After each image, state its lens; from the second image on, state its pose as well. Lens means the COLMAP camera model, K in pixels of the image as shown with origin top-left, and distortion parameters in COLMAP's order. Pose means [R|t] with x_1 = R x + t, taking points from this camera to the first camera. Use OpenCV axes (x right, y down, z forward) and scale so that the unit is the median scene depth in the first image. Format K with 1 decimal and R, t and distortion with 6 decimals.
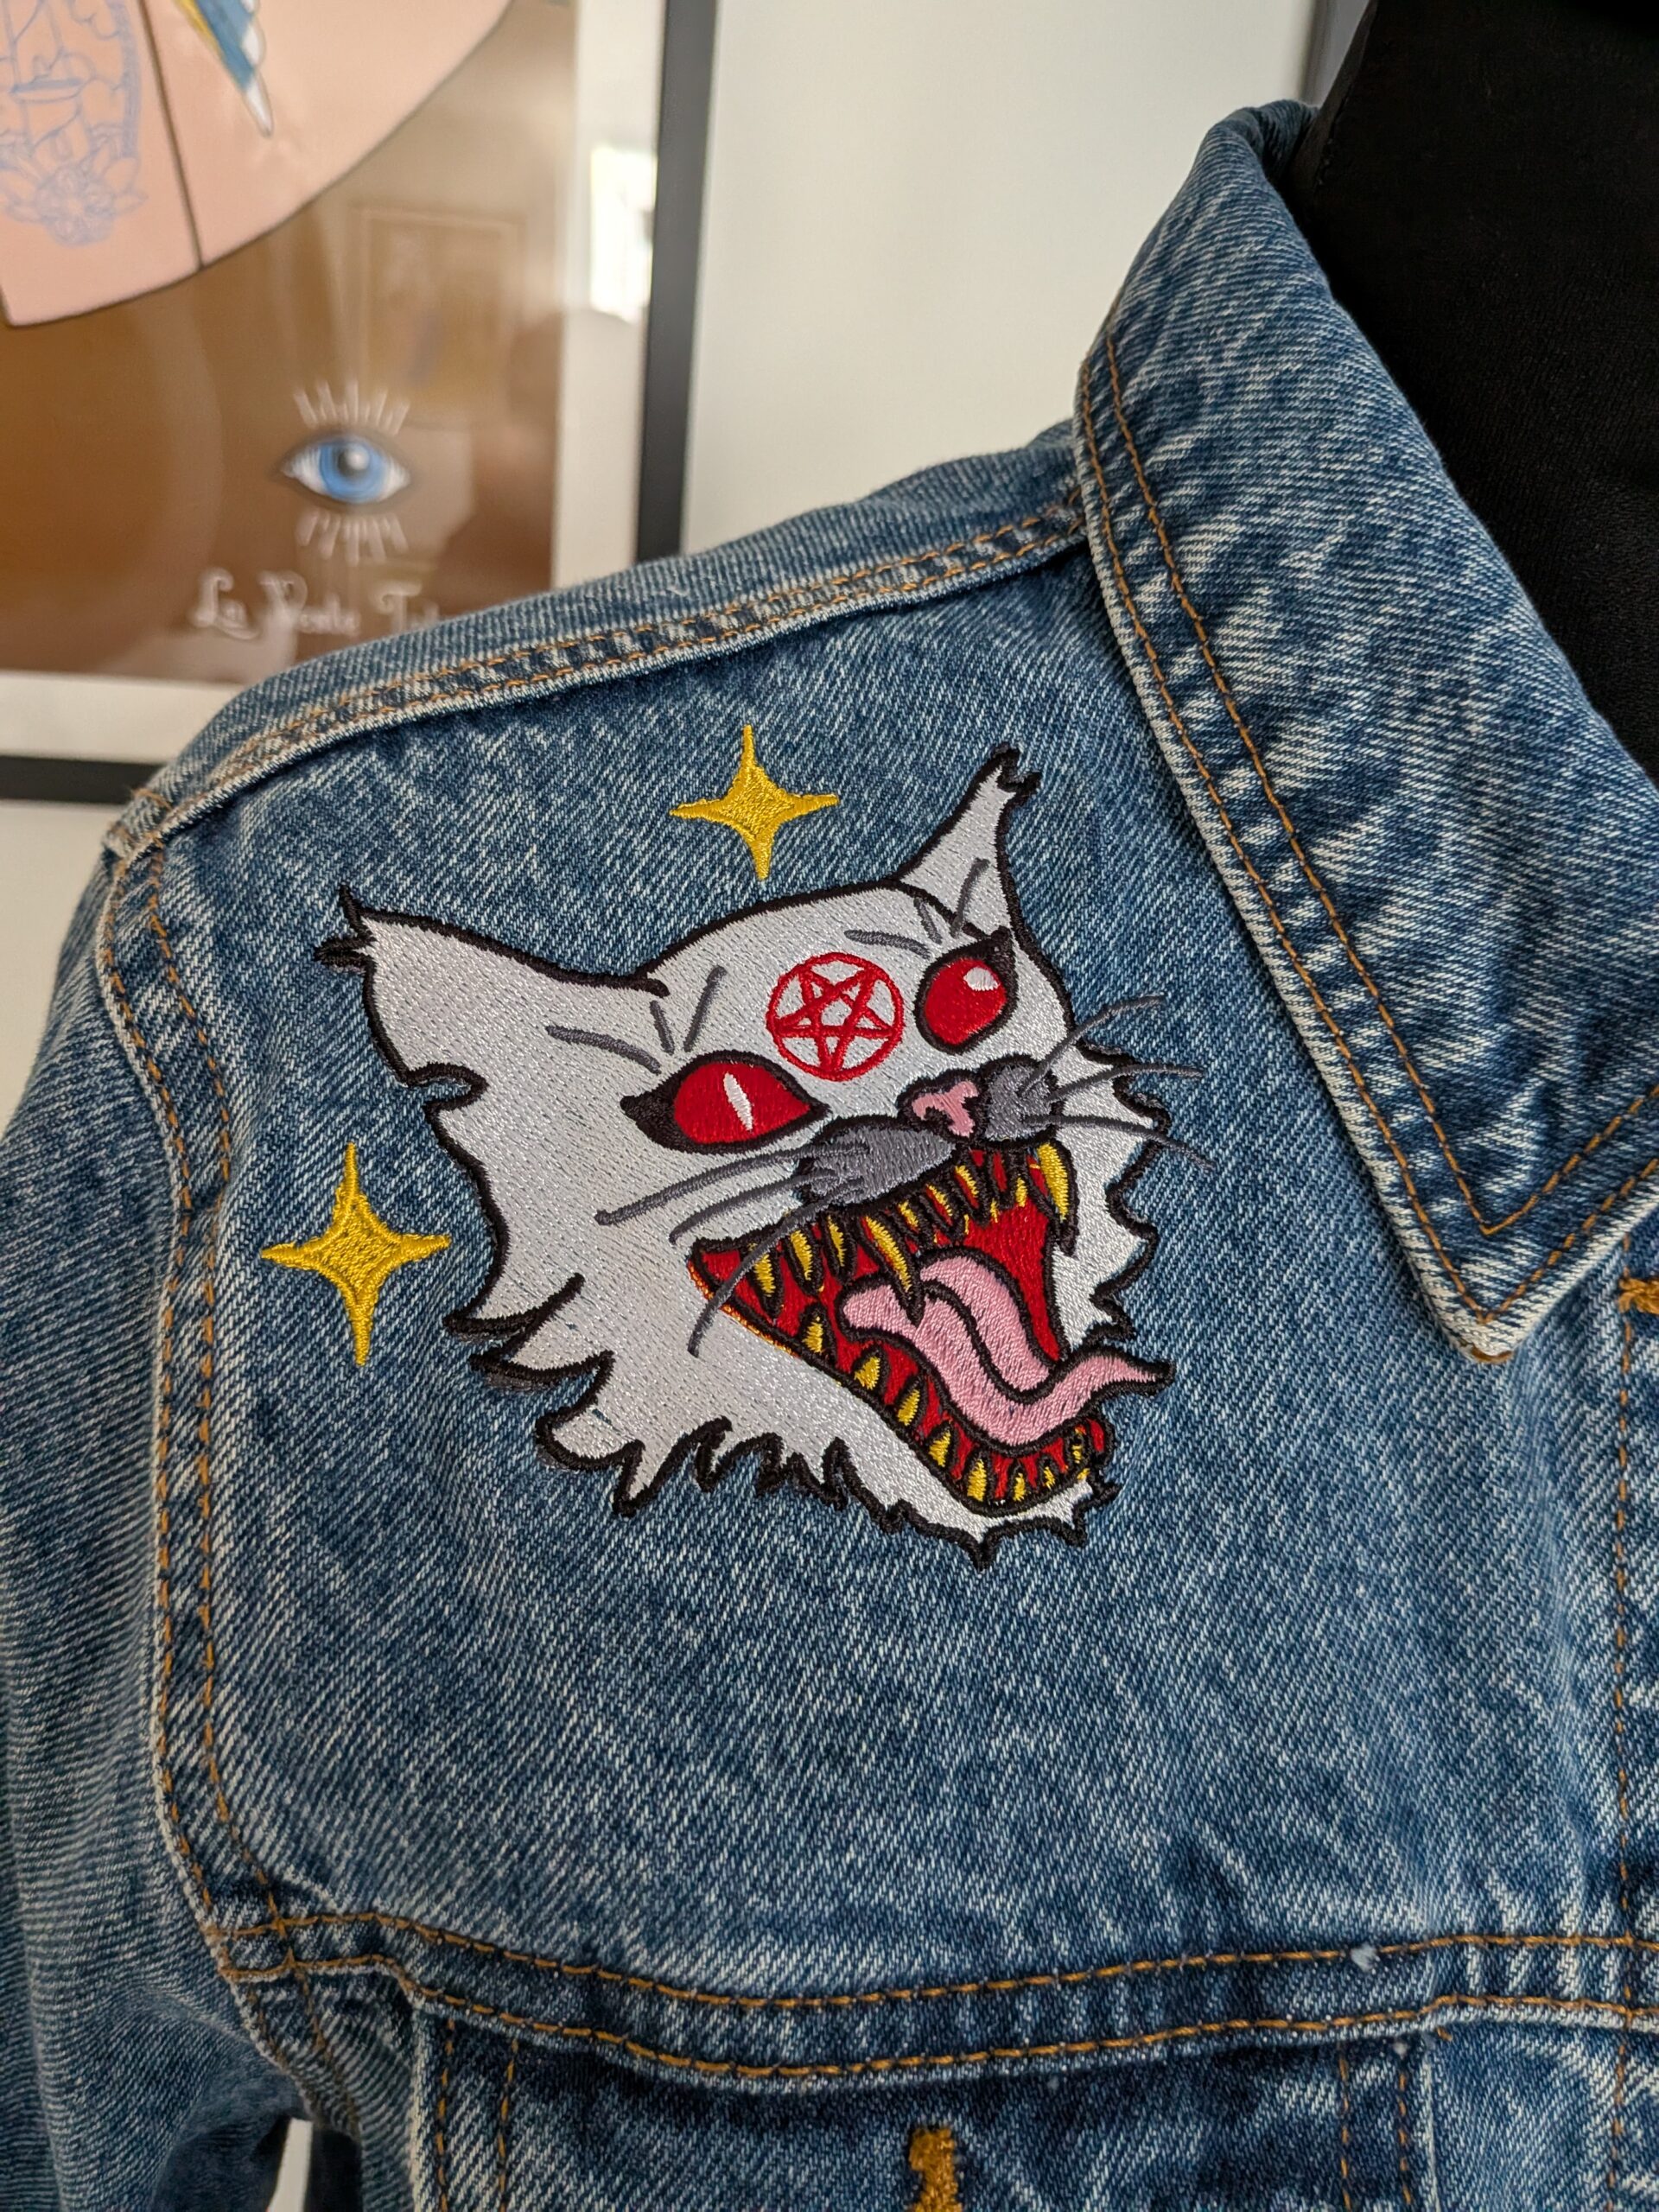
lens RADIAL K [[1517.5, 0, 687.3], [0, 1517.5, 1008.9], [0, 0, 1]] dist [0.021180, -0.063115]
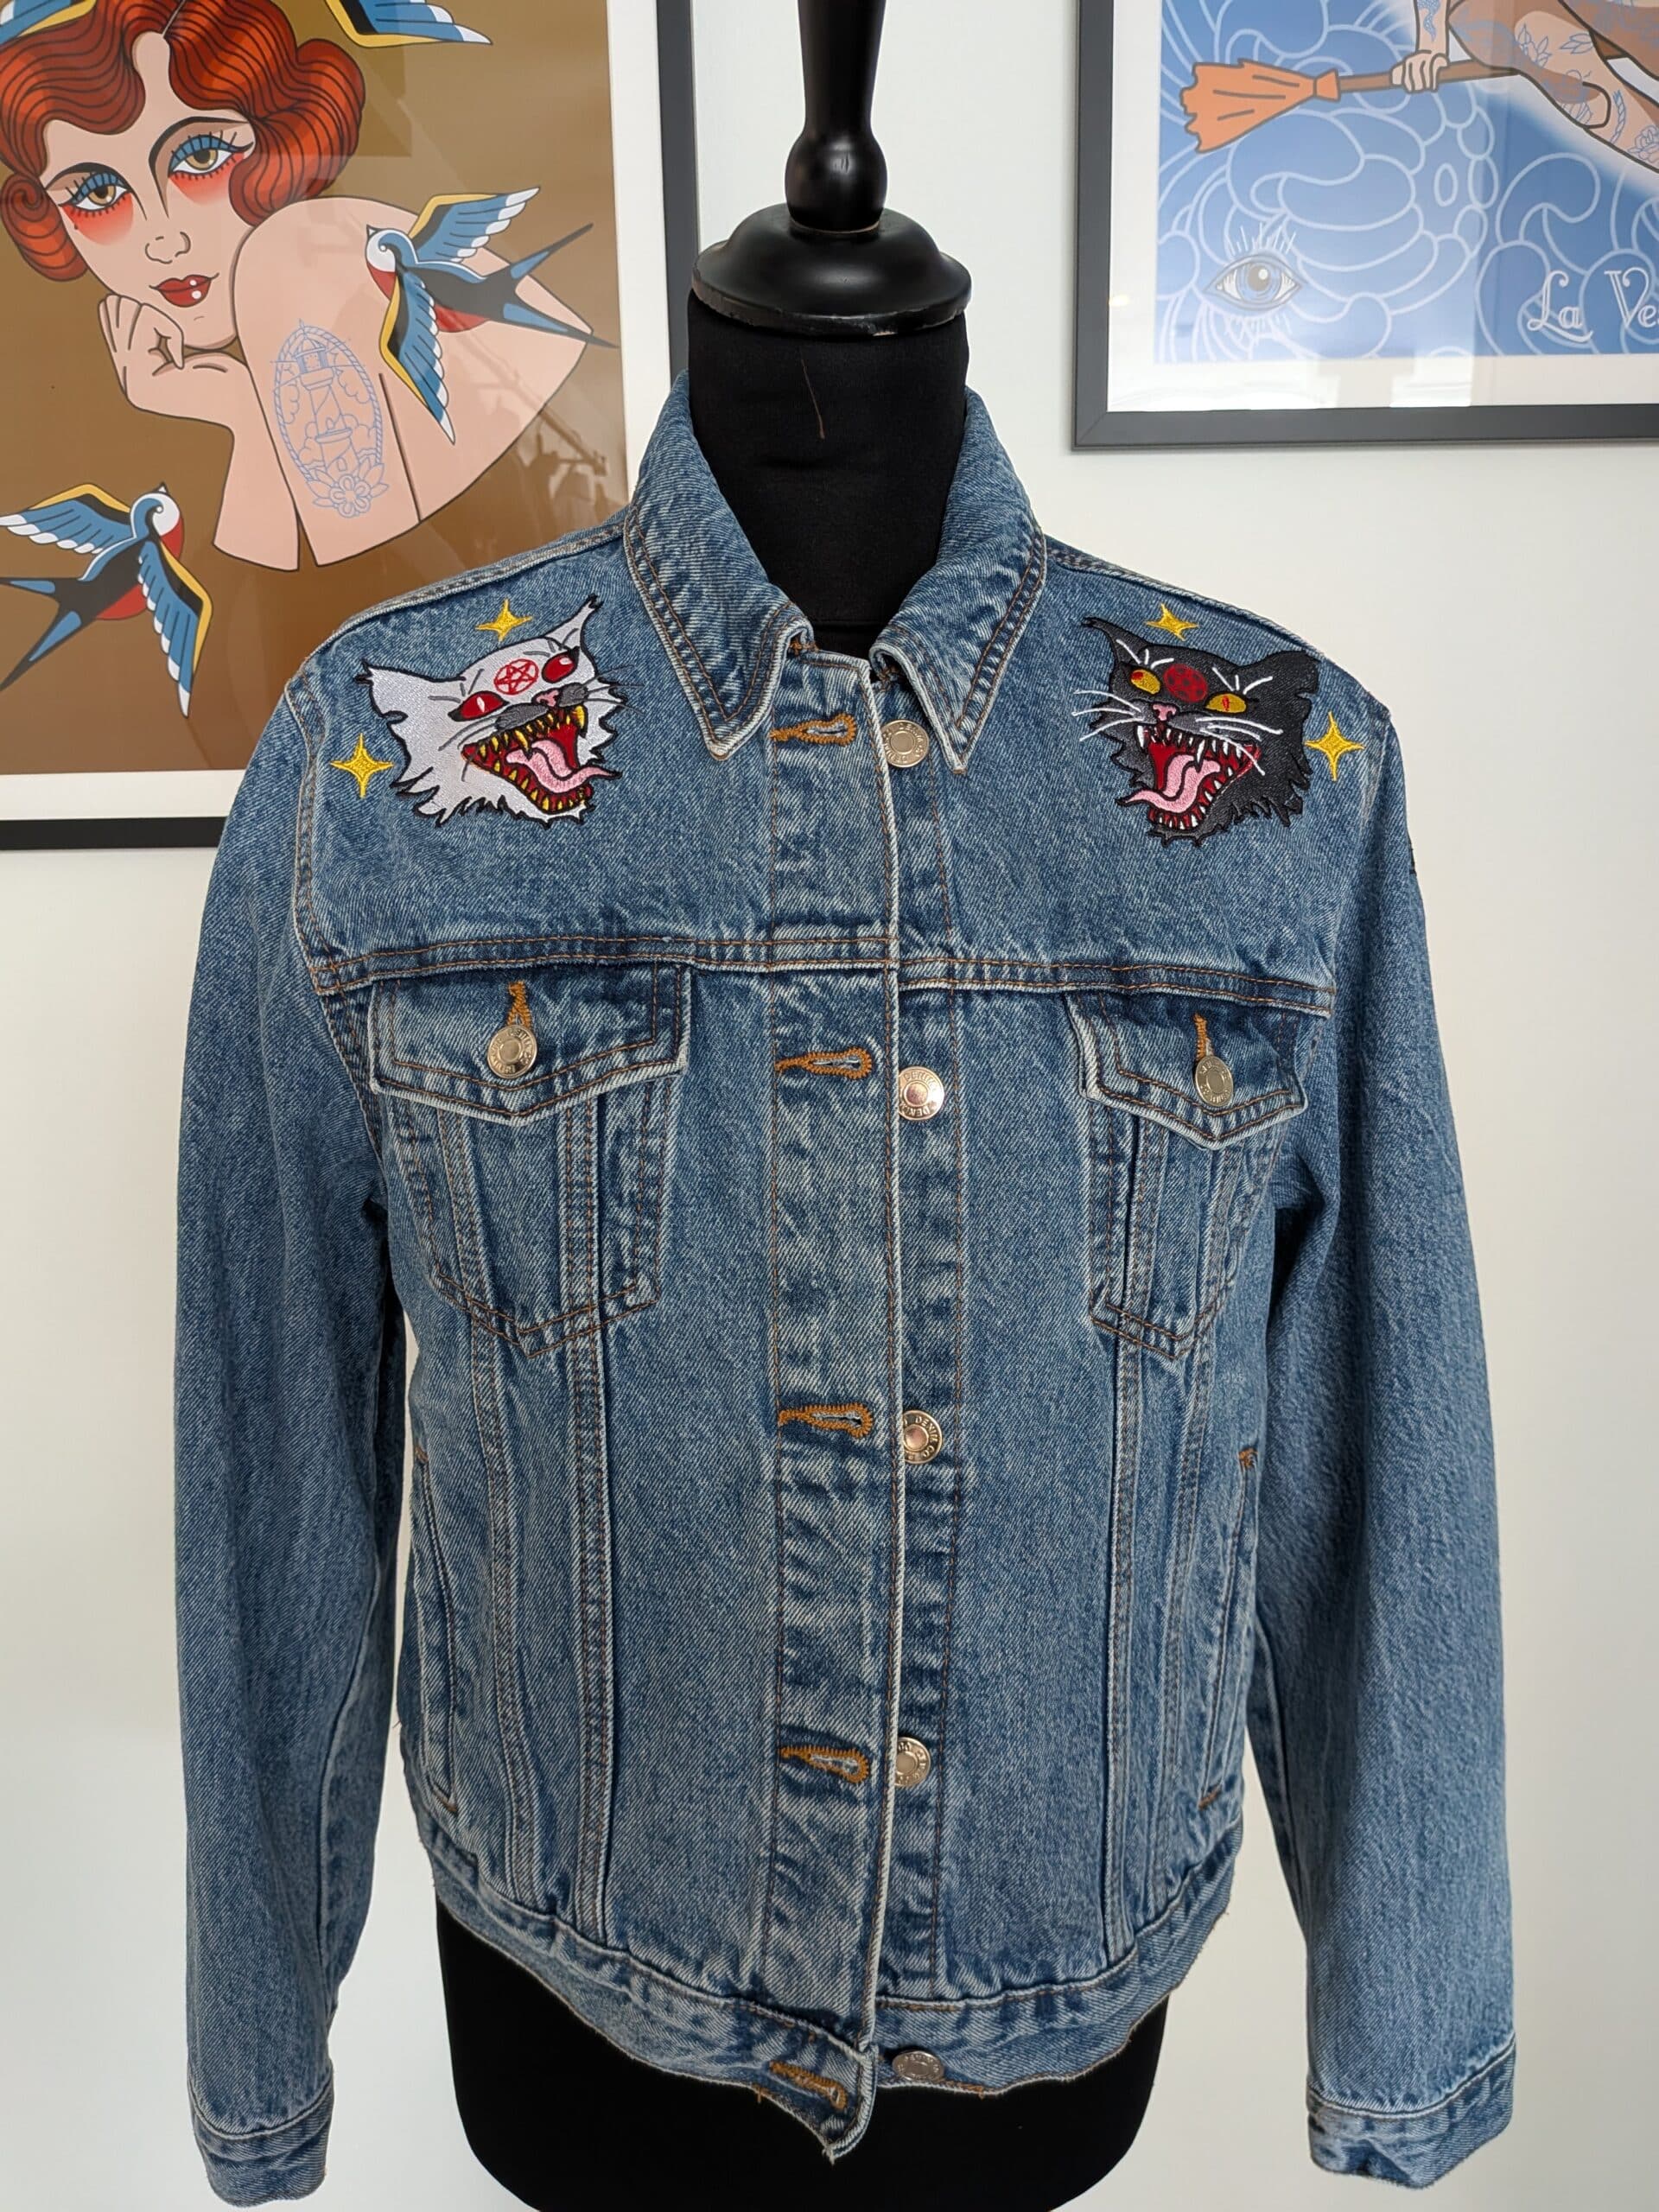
lens RADIAL K [[1517.5, 0, 797.5], [0, 1517.5, 1106.5], [0, 0, 1]] dist [0.021180, -0.063115]
pose [[0.984199, -0.060403, -0.166444, 1.113837], [0.041907, 0.992770, -0.112482, 1.228354], [0.172035, 0.103730, 0.979614, -1.768021]]
